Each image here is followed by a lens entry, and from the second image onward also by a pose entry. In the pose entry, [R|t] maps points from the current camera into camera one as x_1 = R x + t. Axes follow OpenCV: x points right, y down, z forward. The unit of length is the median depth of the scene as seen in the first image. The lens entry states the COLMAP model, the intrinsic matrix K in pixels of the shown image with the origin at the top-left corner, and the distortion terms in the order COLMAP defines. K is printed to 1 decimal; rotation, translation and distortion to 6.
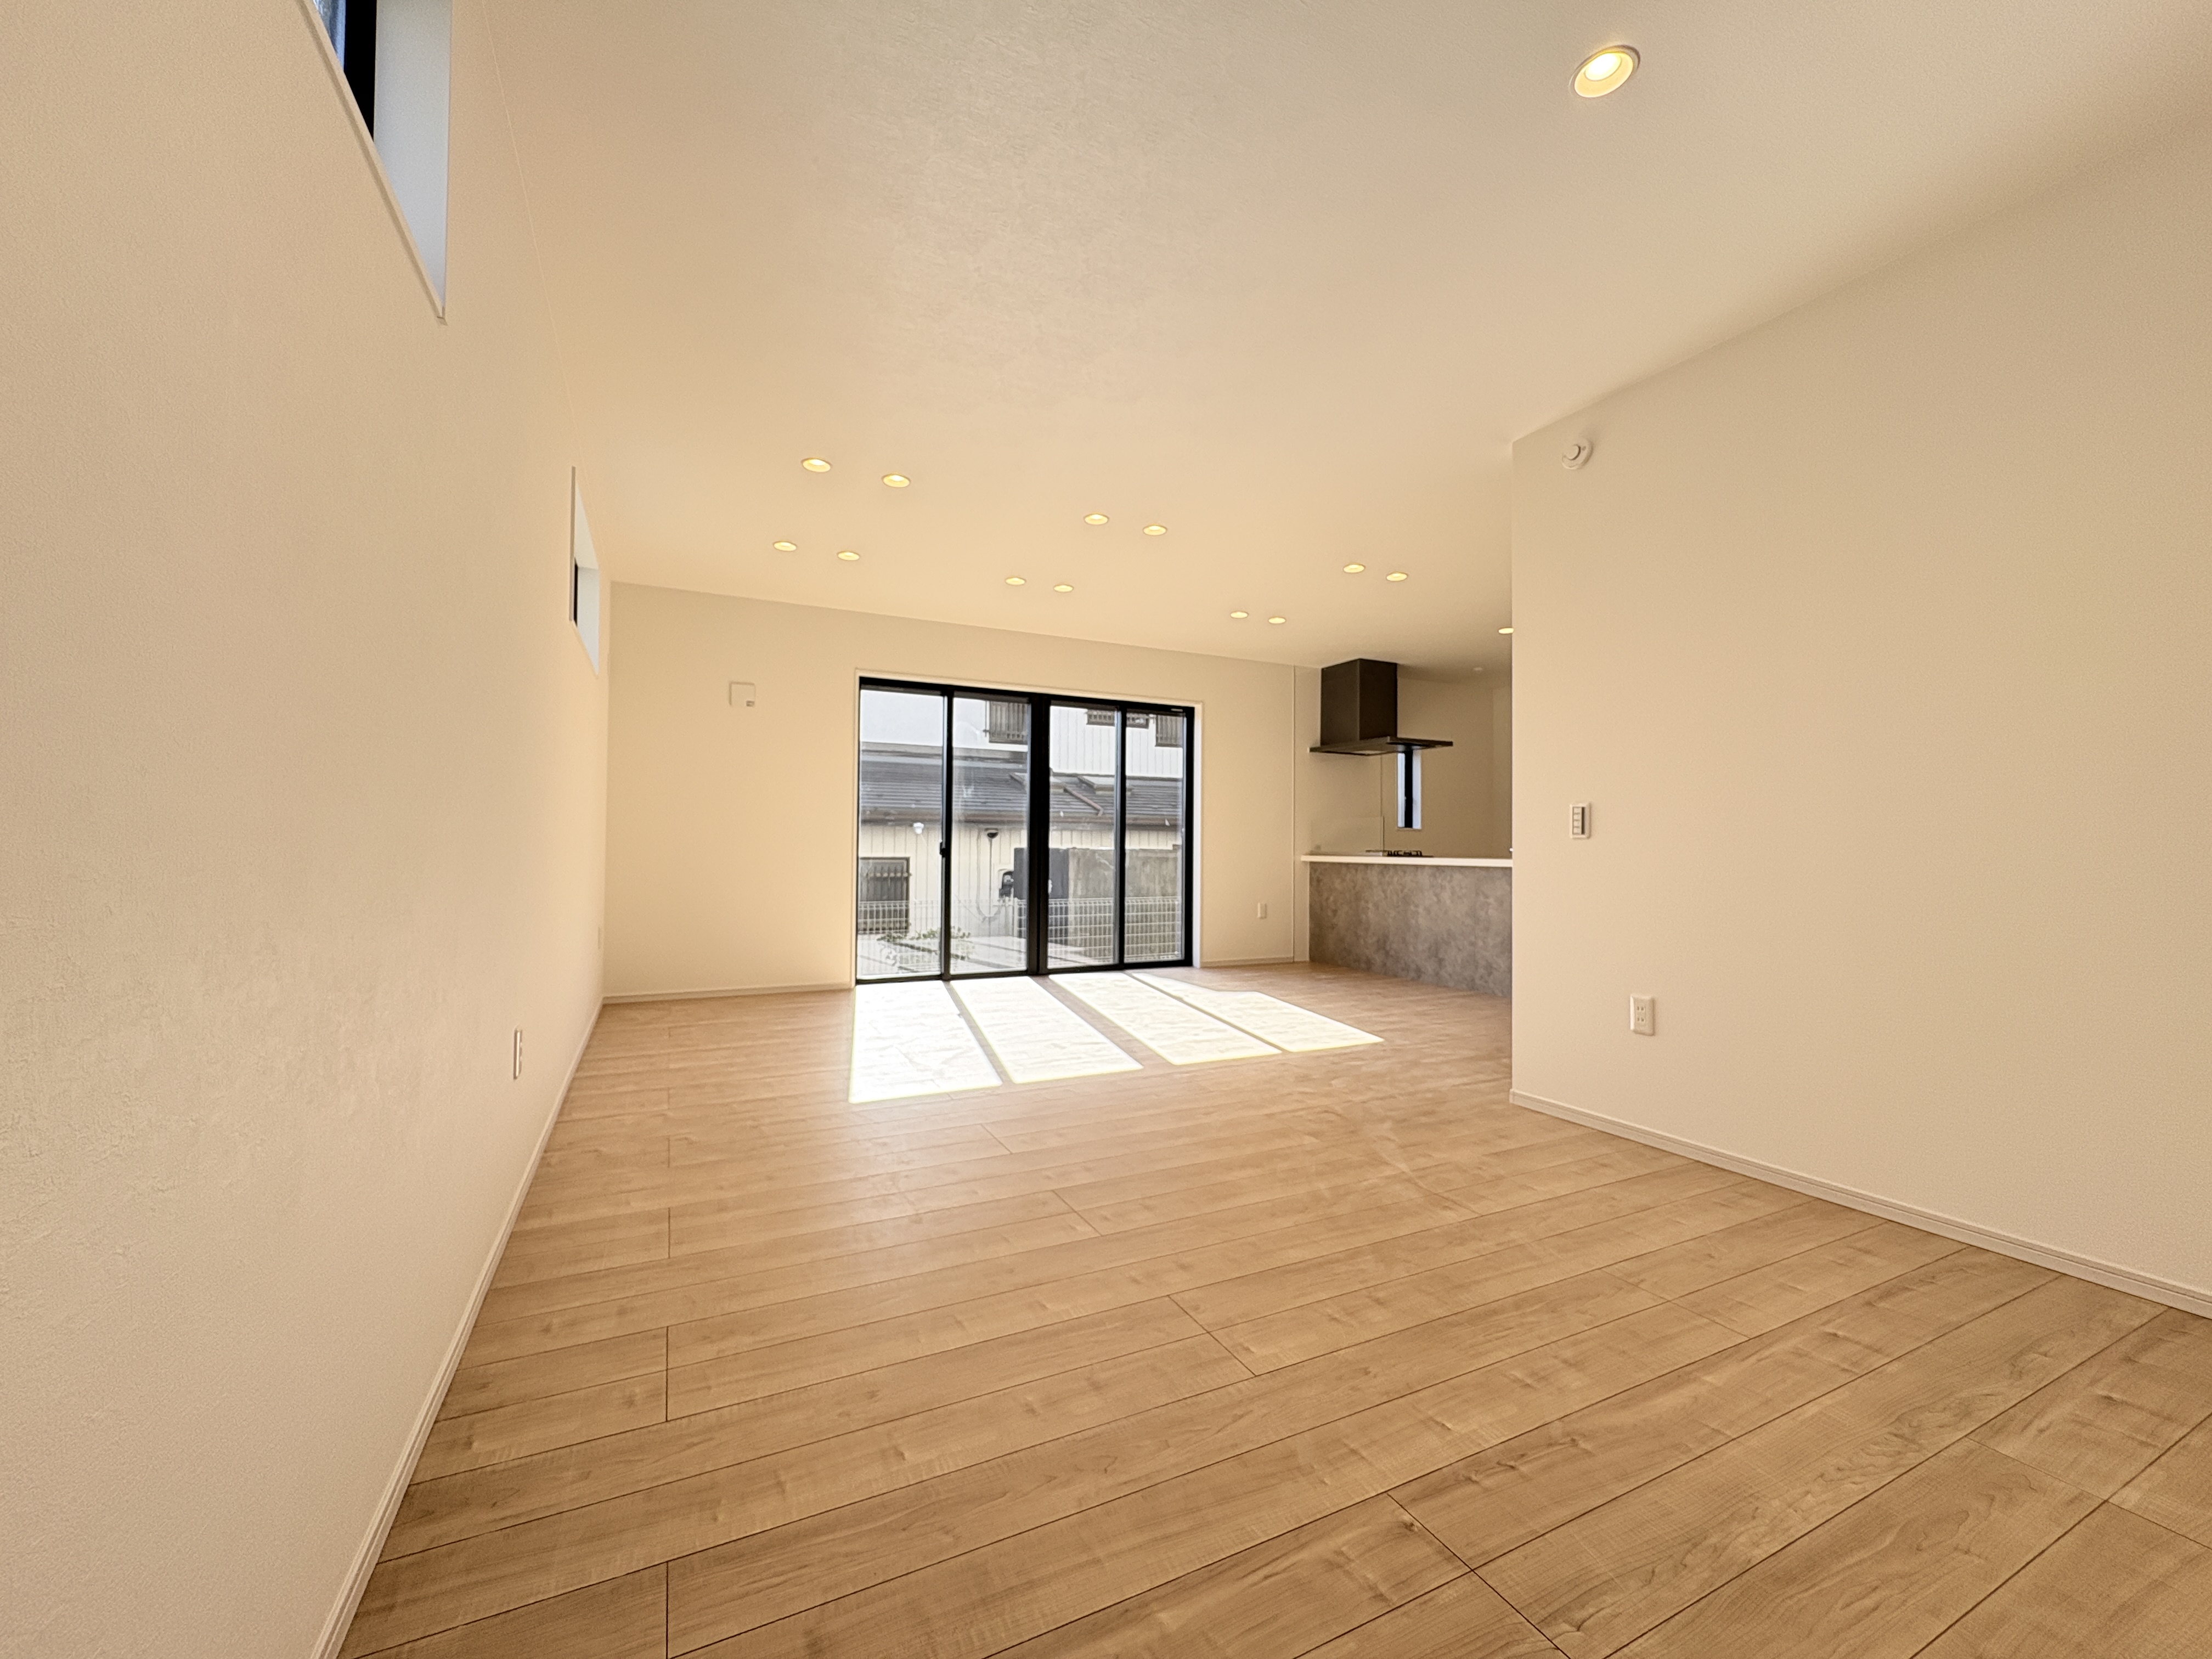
lens RADIAL K [[878.4, 0, 1107.1], [0, 878.4, 830.7], [0, 0, 1]] dist [0.001636, -0.000001]
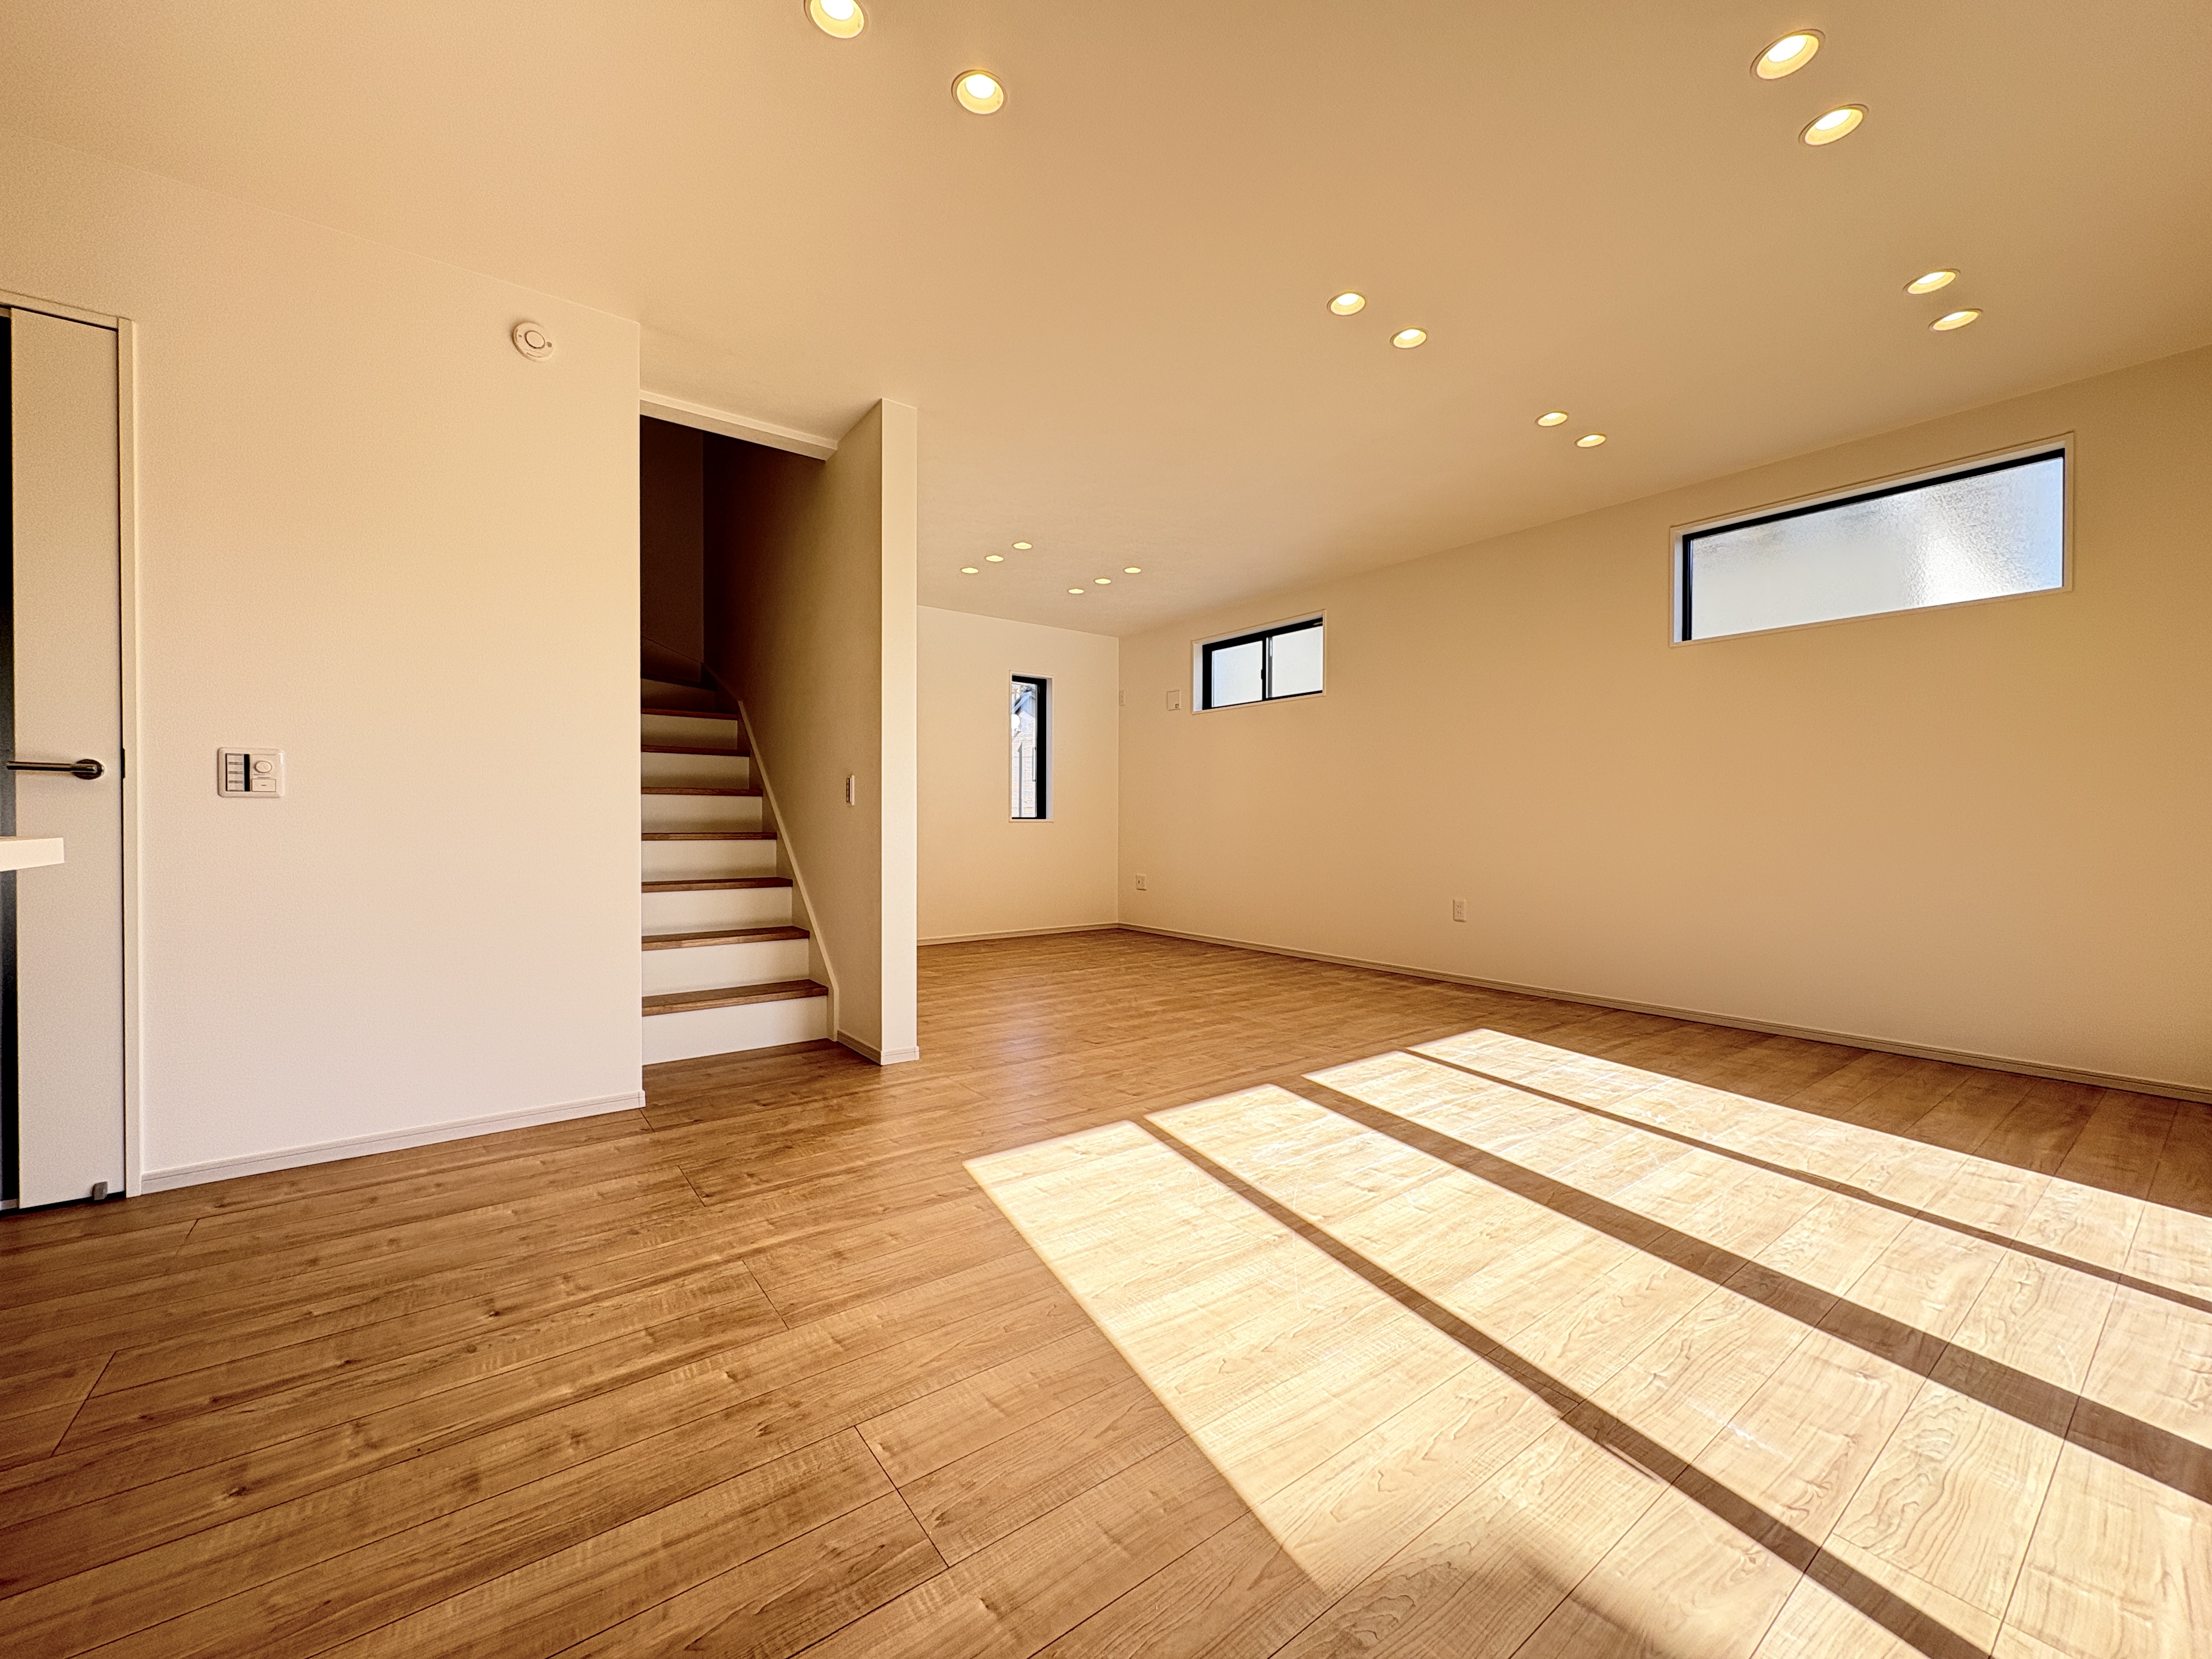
lens RADIAL K [[878.8, 0, 1108.7], [0, 878.8, 816.6], [0, 0, 1]] dist [0.001211, 0.000255]
pose [[-0.981982, -0.011347, -0.188633, 0.421394], [-0.006603, 0.999646, -0.025757, 0.048217], [0.188859, -0.024048, -0.981710, 1.984744]]
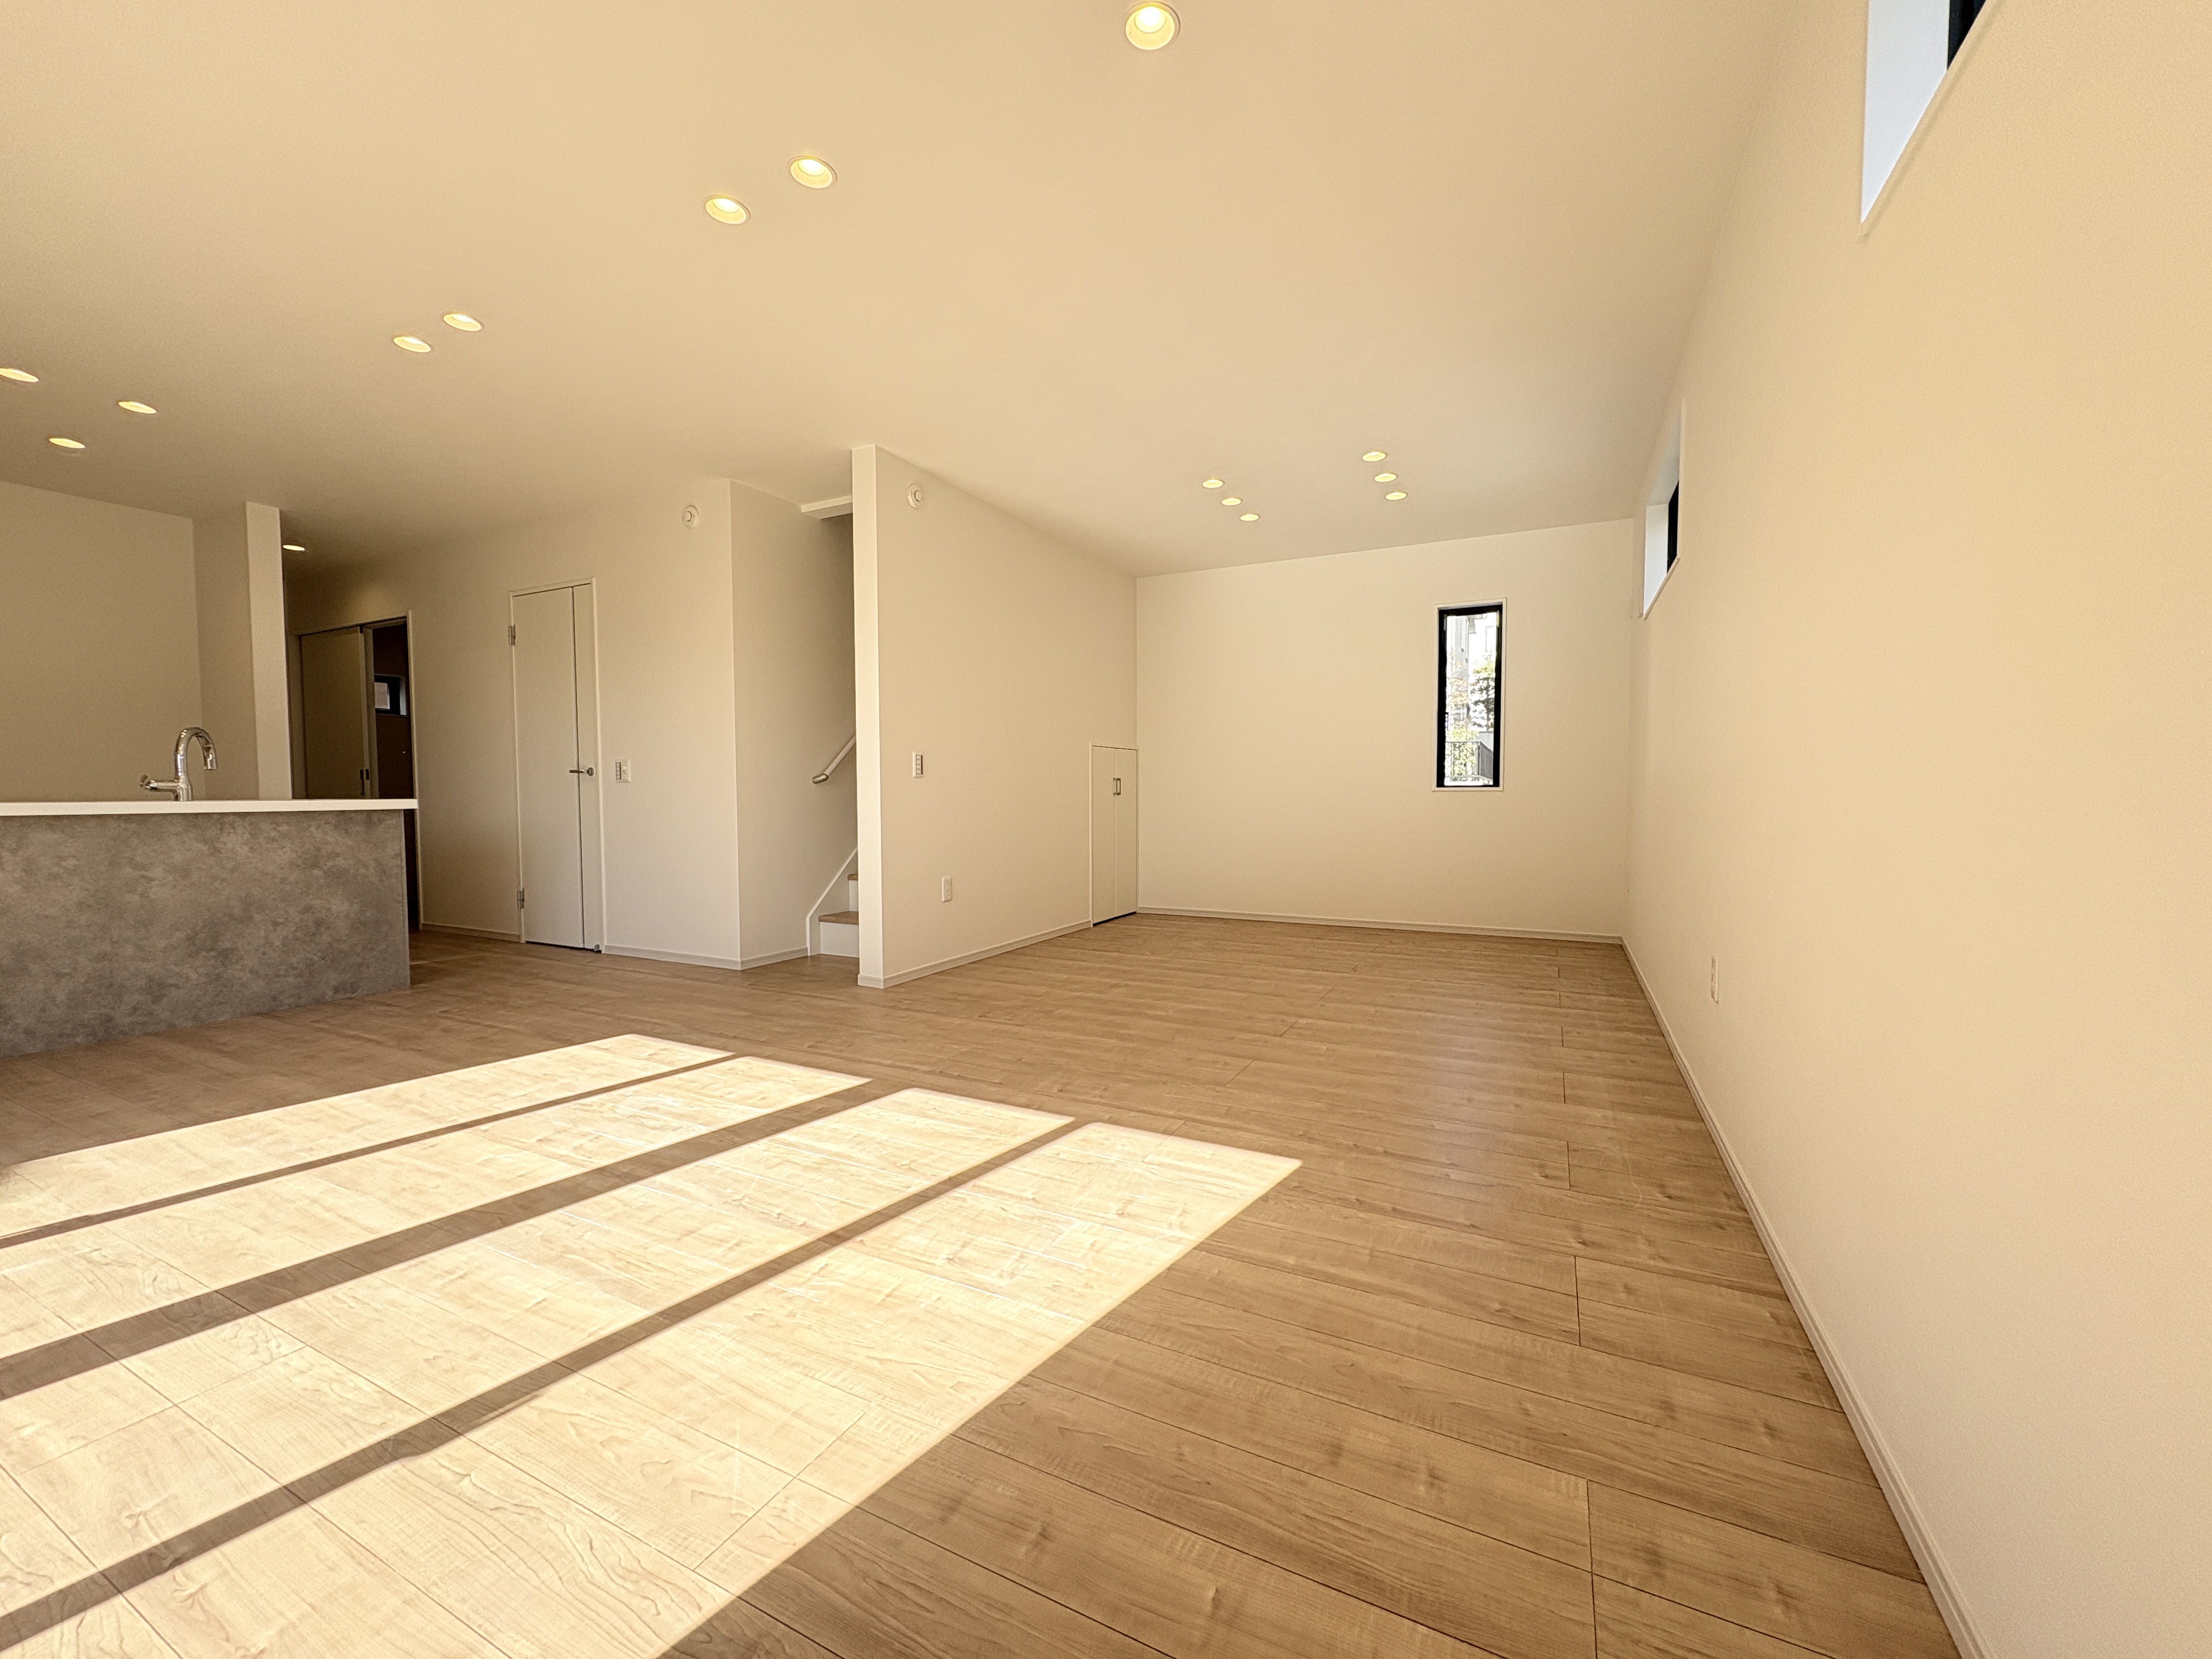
lens RADIAL K [[878.4, 0, 1107.1], [0, 878.4, 830.7], [0, 0, 1]] dist [0.001636, -0.000001]
pose [[-0.600553, -0.042555, 0.798451, -0.691761], [-0.017916, 0.999048, 0.039771, 0.029033], [-0.799384, 0.009579, -0.600744, 1.439110]]
